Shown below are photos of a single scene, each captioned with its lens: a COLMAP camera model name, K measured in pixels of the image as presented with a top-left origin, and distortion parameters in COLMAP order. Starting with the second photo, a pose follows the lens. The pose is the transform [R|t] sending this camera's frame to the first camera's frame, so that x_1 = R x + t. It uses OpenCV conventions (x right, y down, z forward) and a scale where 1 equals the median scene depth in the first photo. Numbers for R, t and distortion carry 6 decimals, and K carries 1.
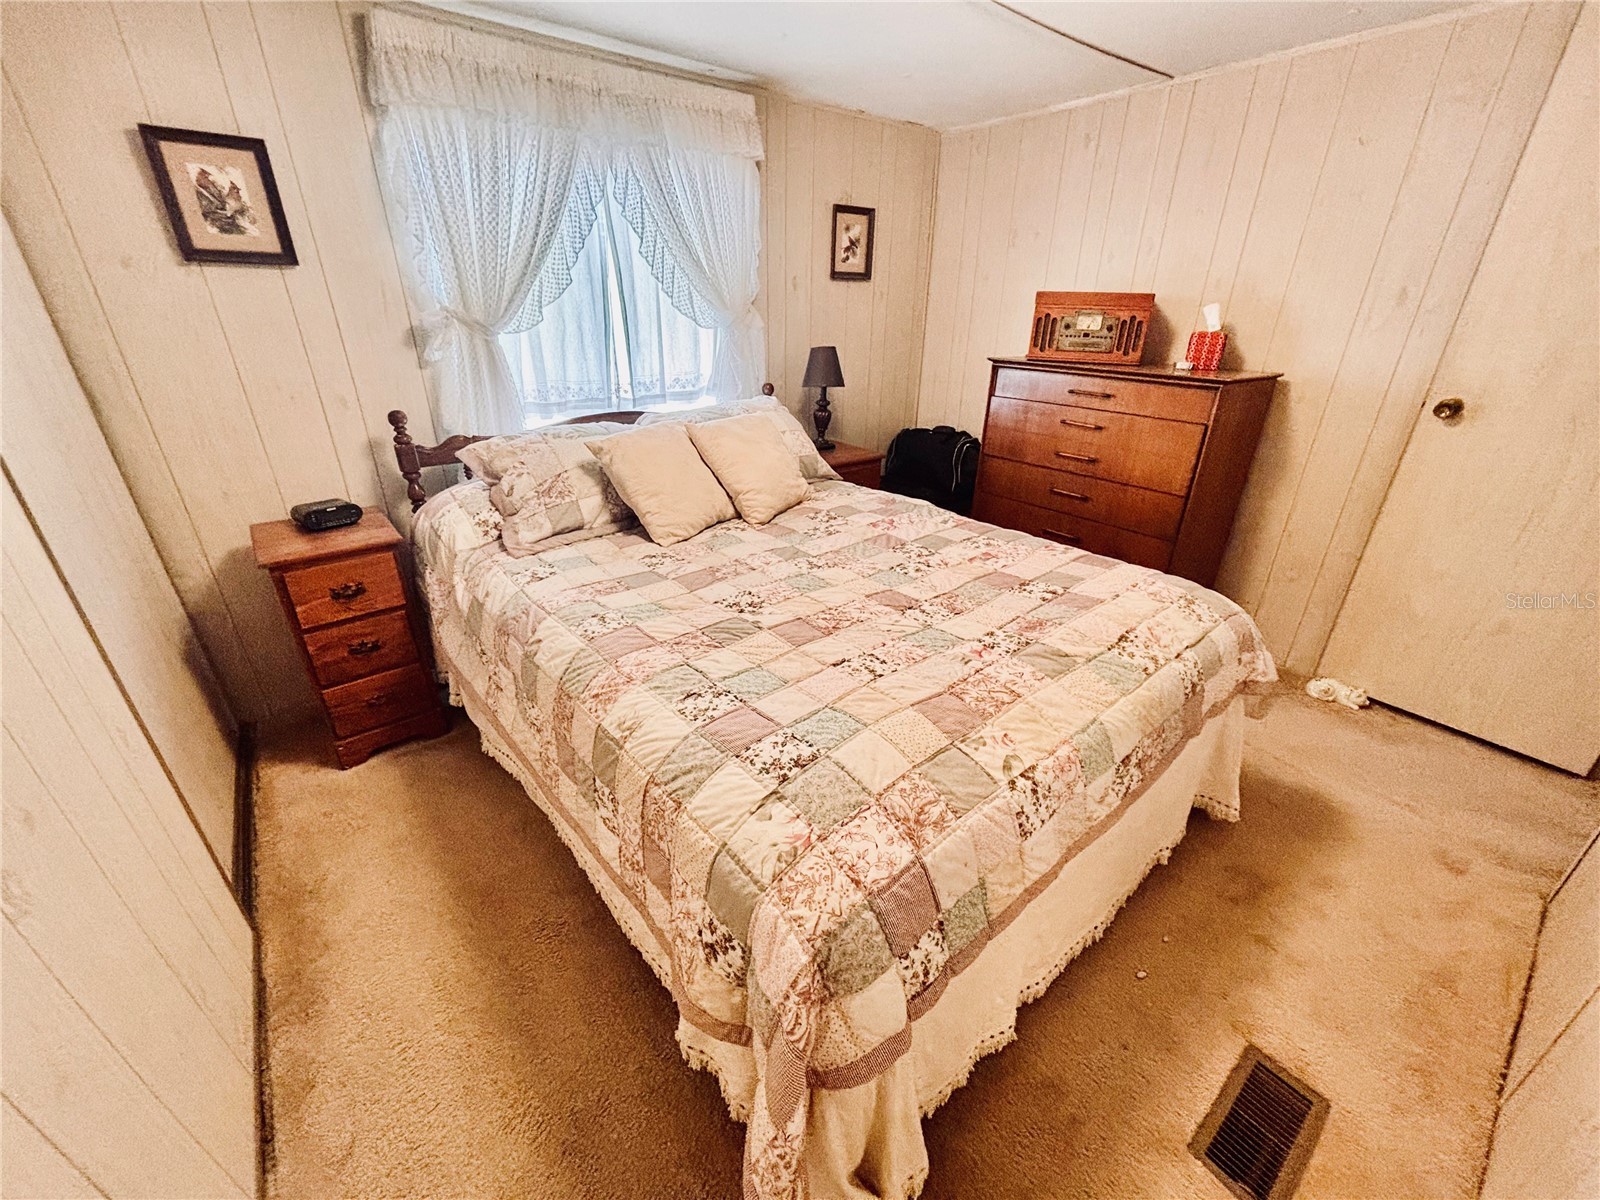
lens RADIAL K [[645.1, 0, 800.0], [0, 645.1, 600.0], [0, 0, 1]] dist [-0.009562, 0.000352]
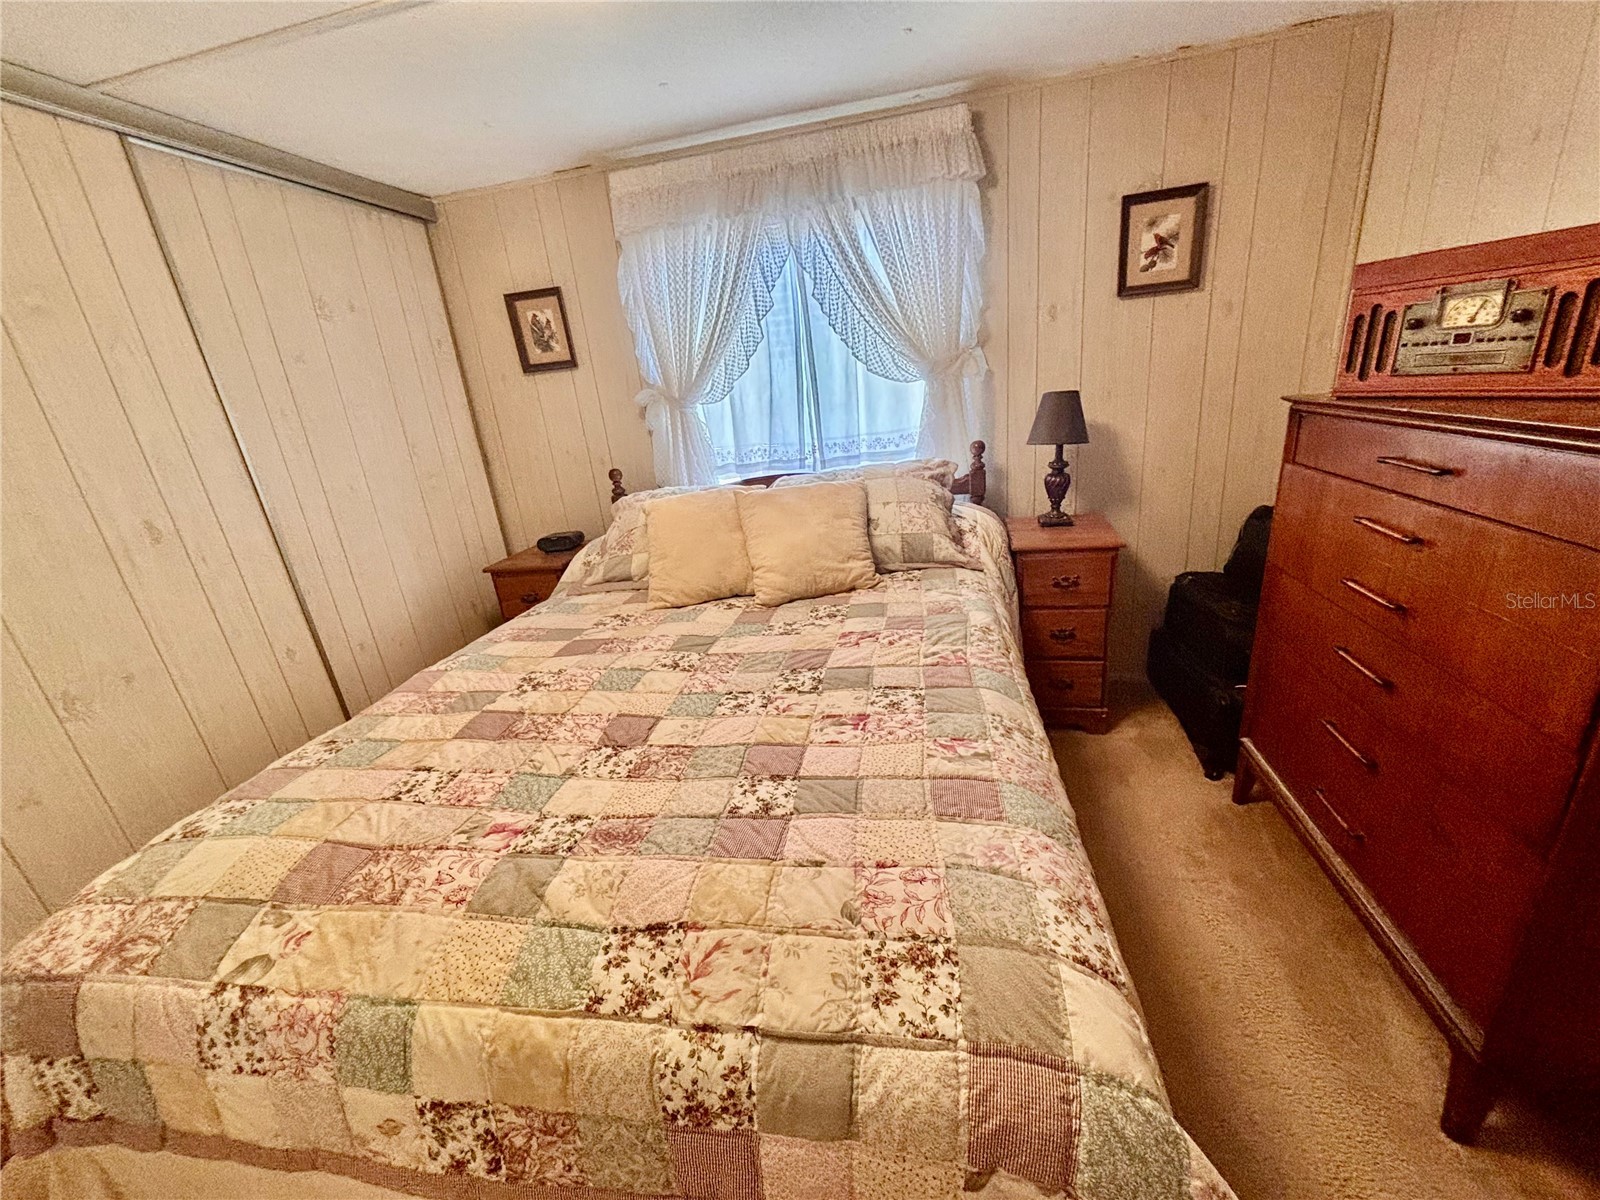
lens RADIAL K [[631.0, 0, 800.0], [0, 631.0, 600.0], [0, 0, 1]] dist [0.000033, 0.000483]
pose [[0.643516, 0.179855, -0.744002, 0.667307], [-0.221128, 0.974240, 0.044251, -0.190476], [0.732796, 0.136043, 0.666710, 0.495616]]
